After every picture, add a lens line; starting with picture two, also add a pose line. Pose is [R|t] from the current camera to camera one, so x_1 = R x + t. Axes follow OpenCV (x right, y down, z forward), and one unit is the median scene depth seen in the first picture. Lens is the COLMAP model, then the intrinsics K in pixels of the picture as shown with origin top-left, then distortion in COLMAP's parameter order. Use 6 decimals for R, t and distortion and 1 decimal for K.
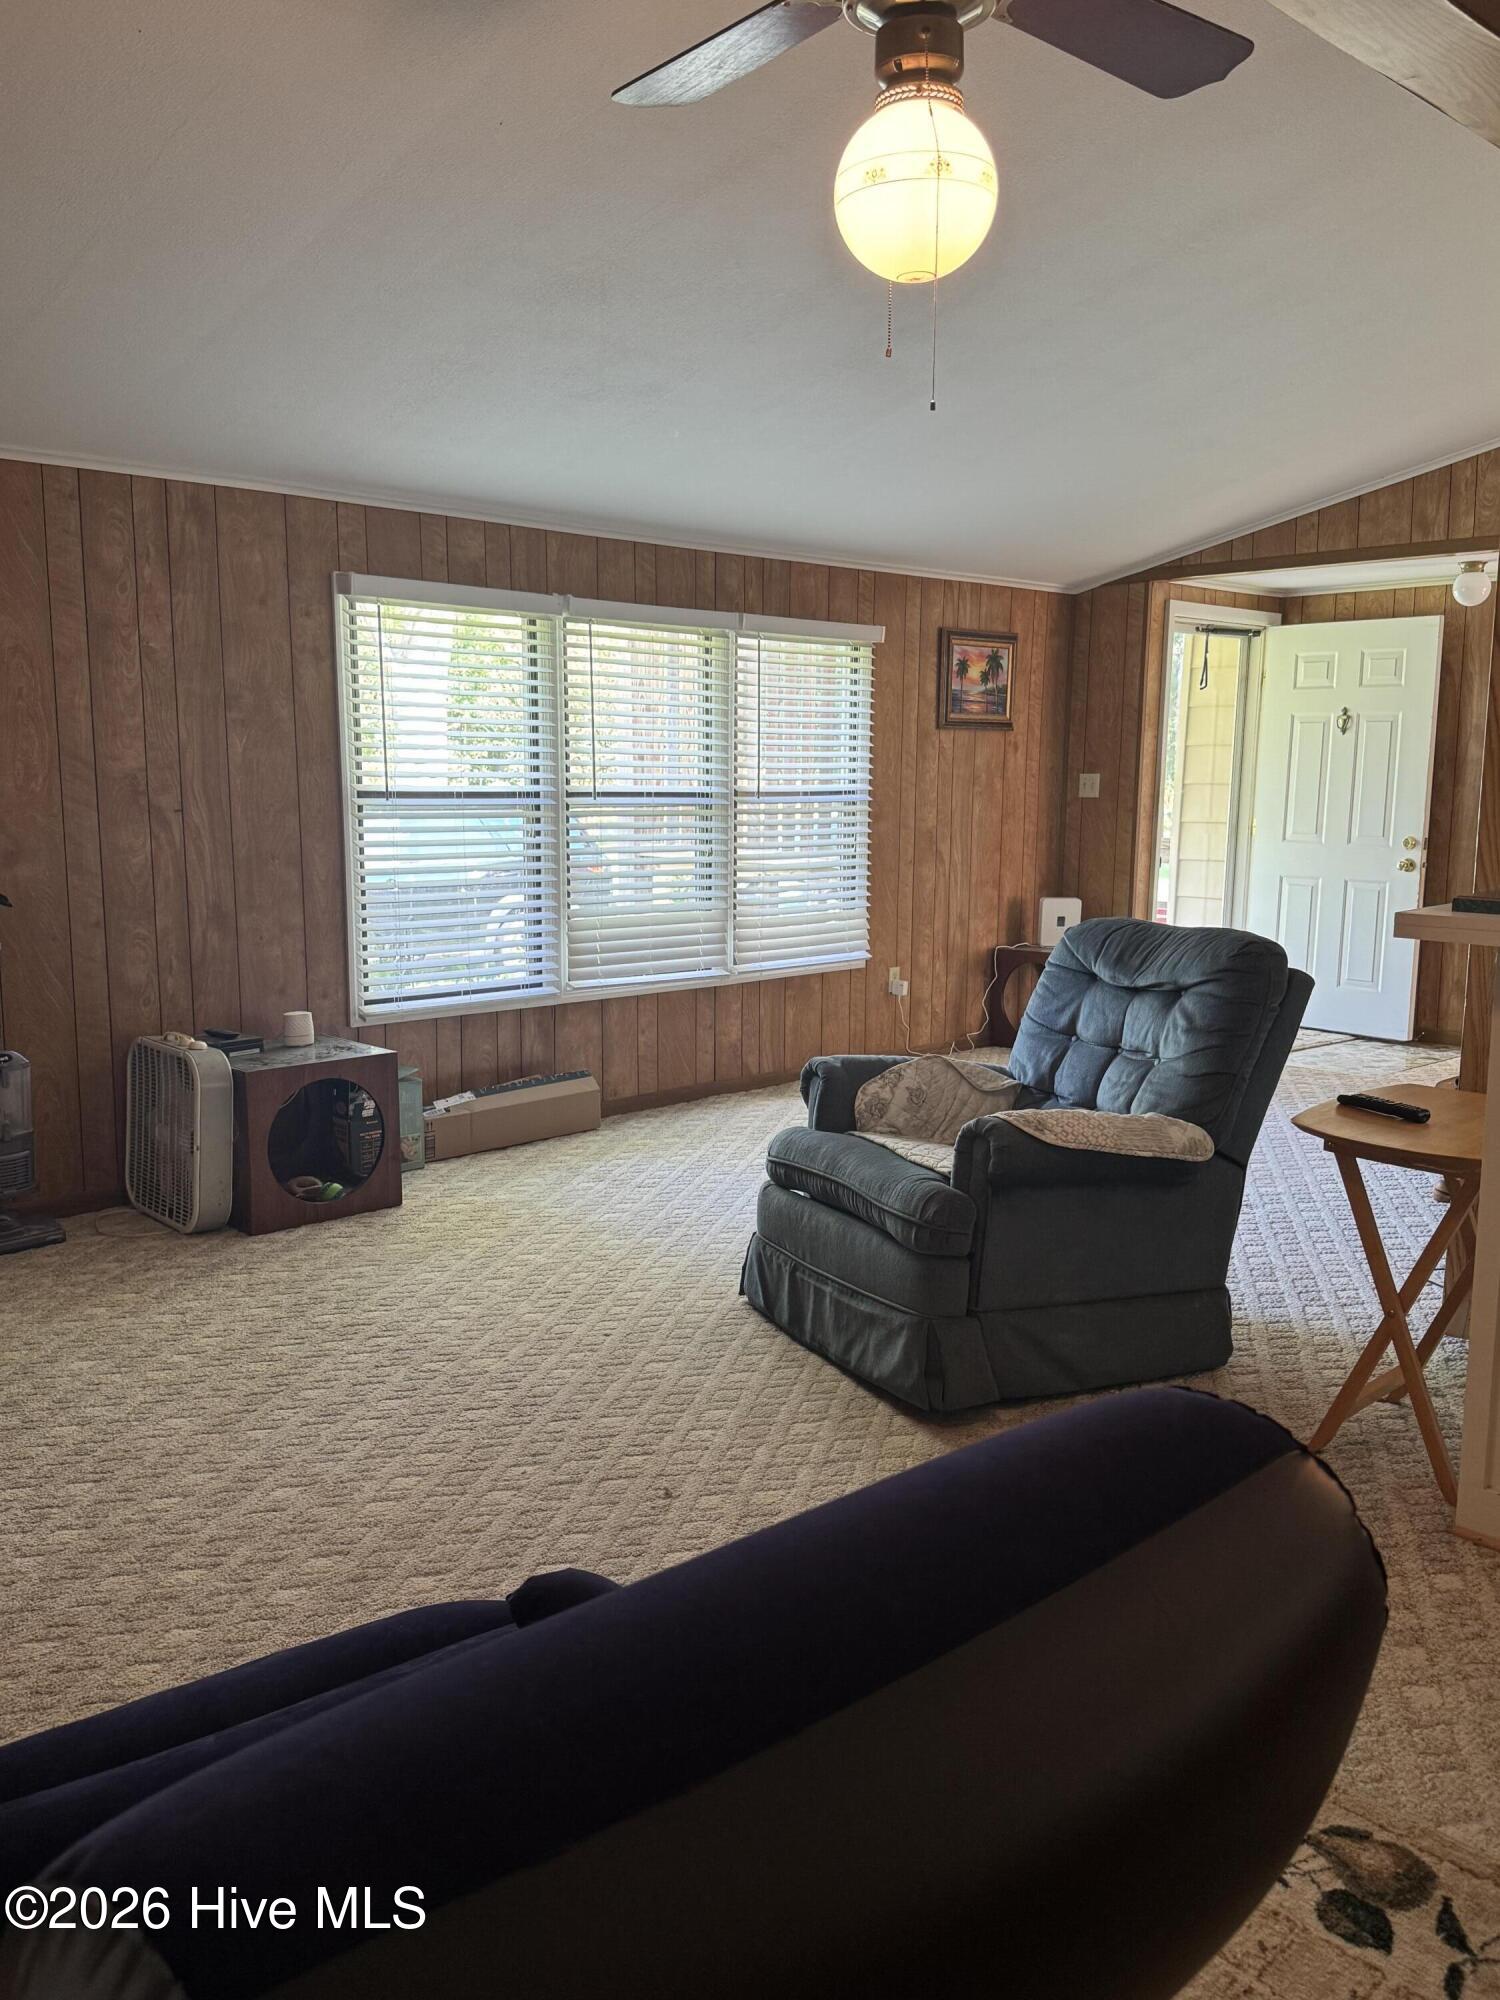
lens RADIAL K [[1590.4, 0, 740.0], [0, 1590.4, 1005.5], [0, 0, 1]] dist [0.027018, -0.074134]
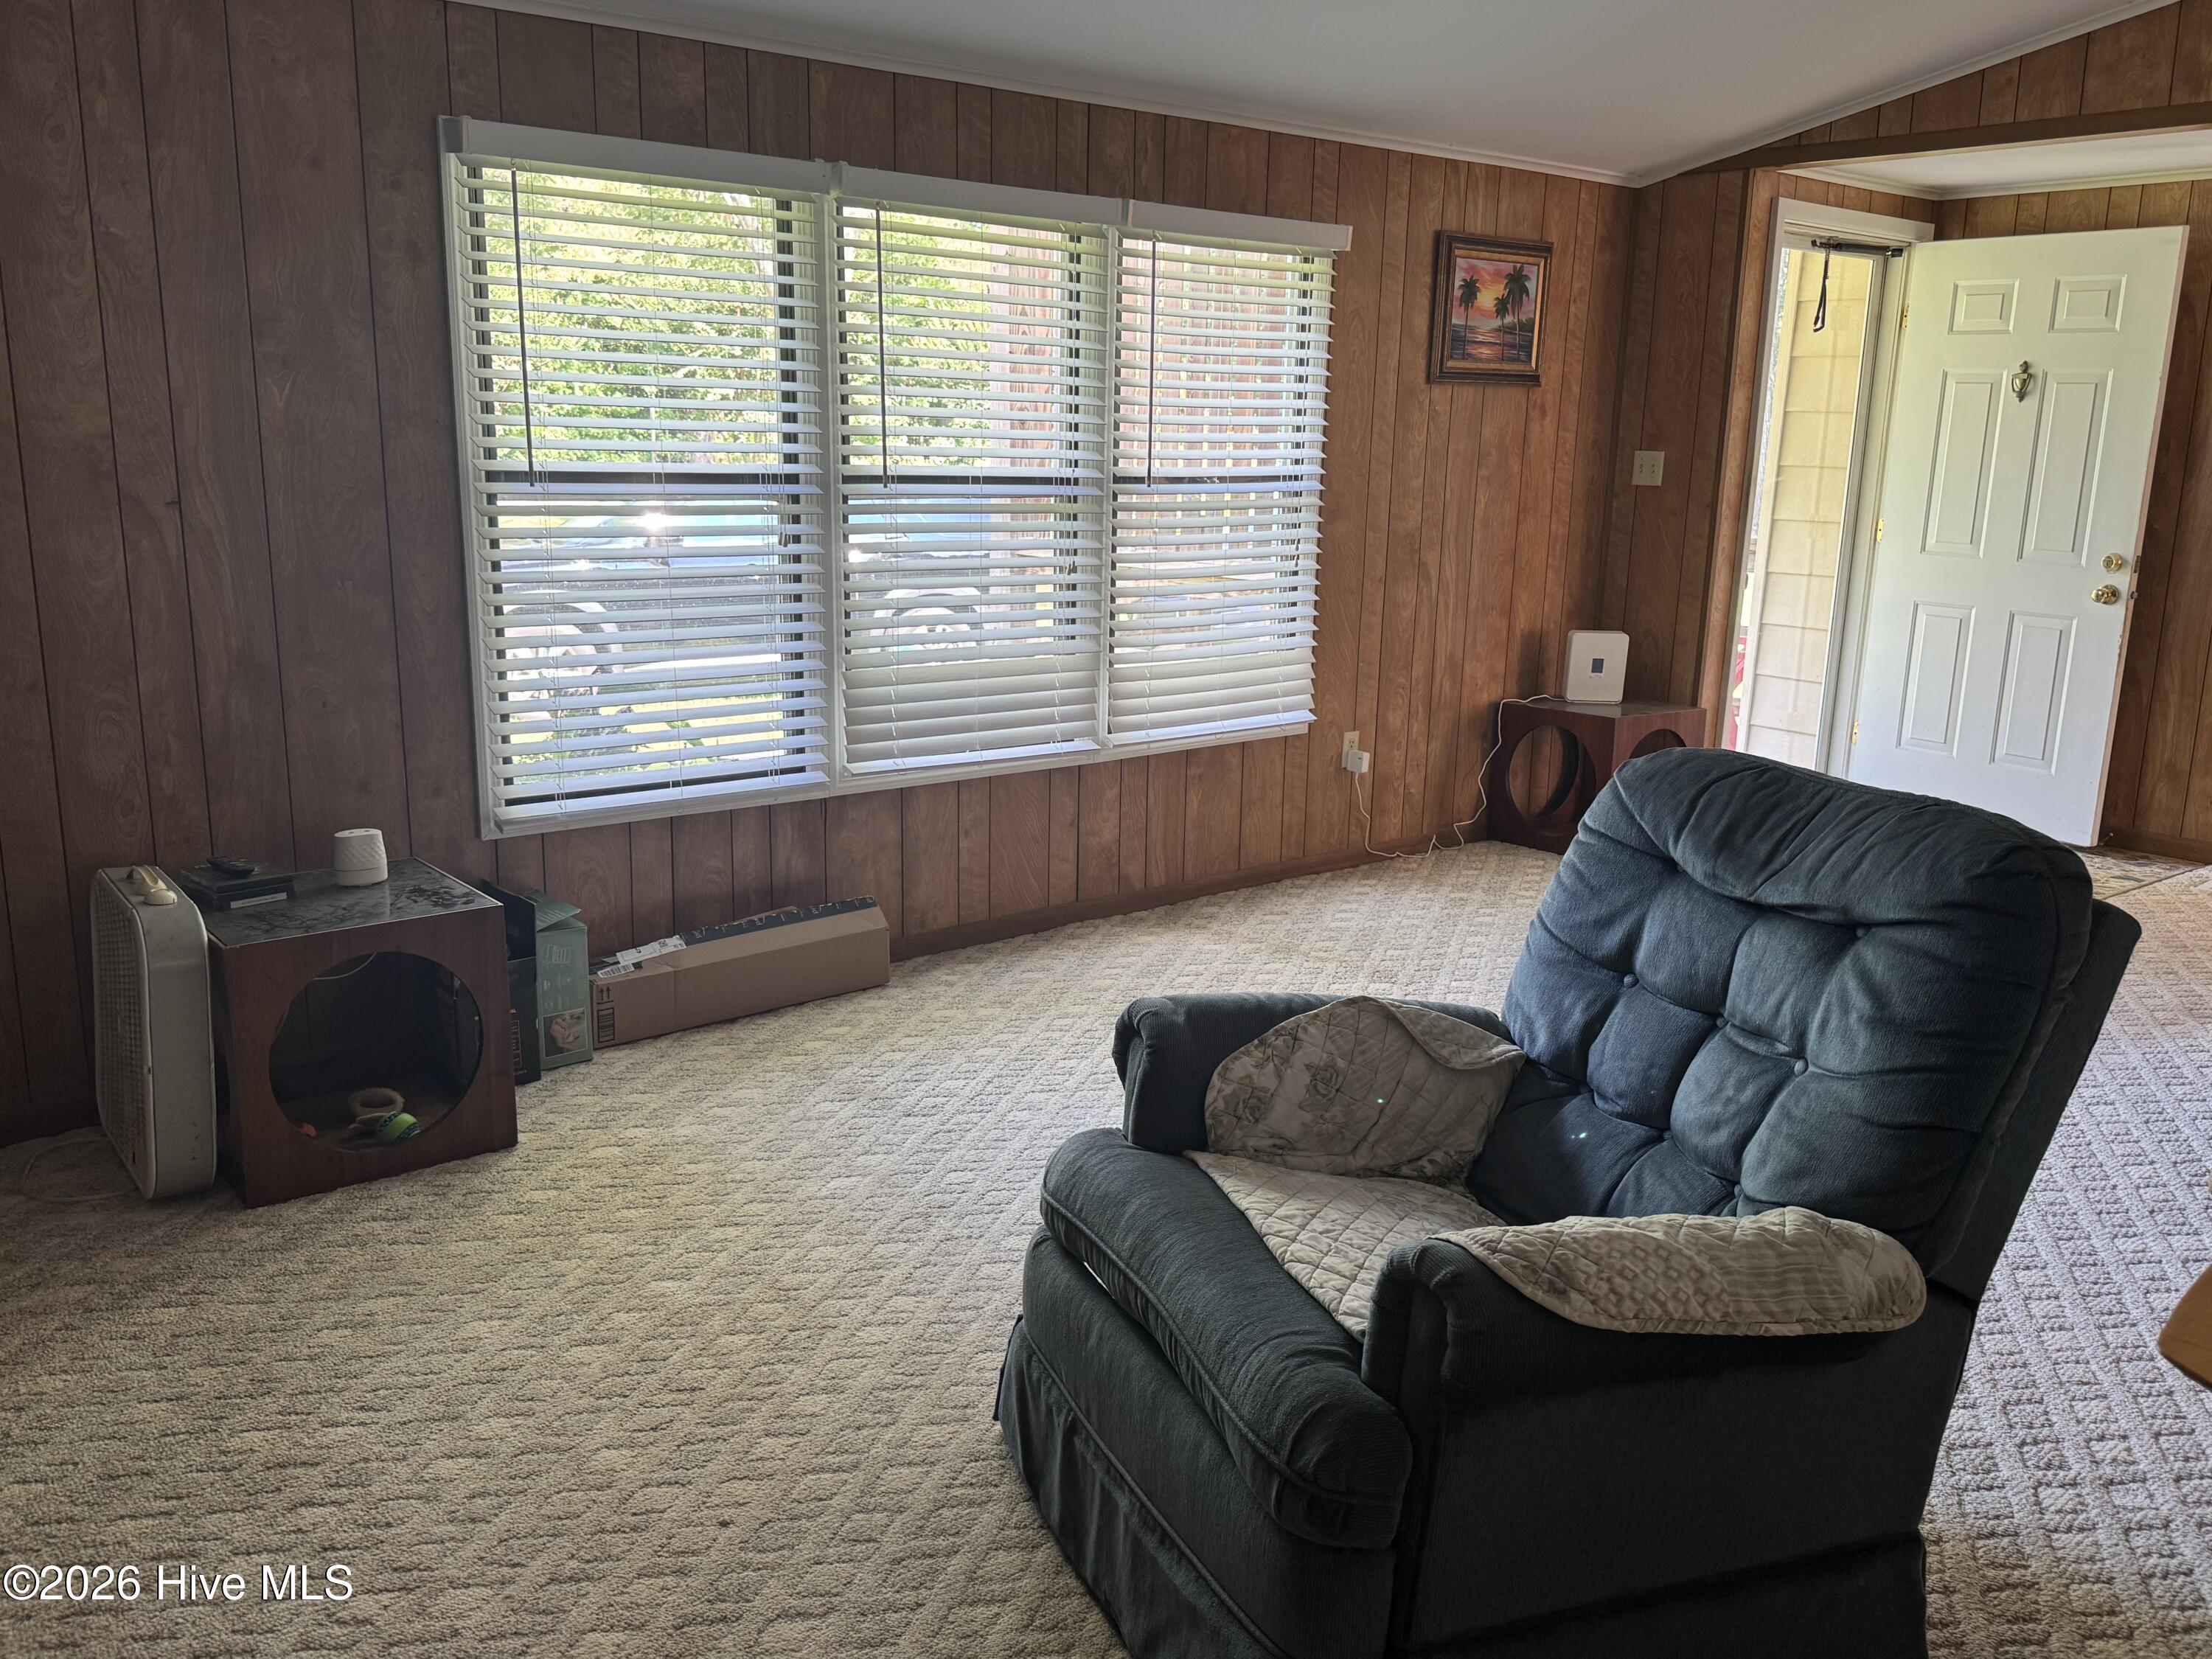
lens RADIAL K [[1759.0, 0, 1106.7], [0, 1759.0, 825.7], [0, 0, 1]] dist [0.027018, -0.074134]
pose [[0.997660, 0.029006, -0.061914, 0.052683], [-0.024190, 0.996725, 0.077160, -0.053751], [0.063949, -0.075482, 0.995094, 0.303414]]
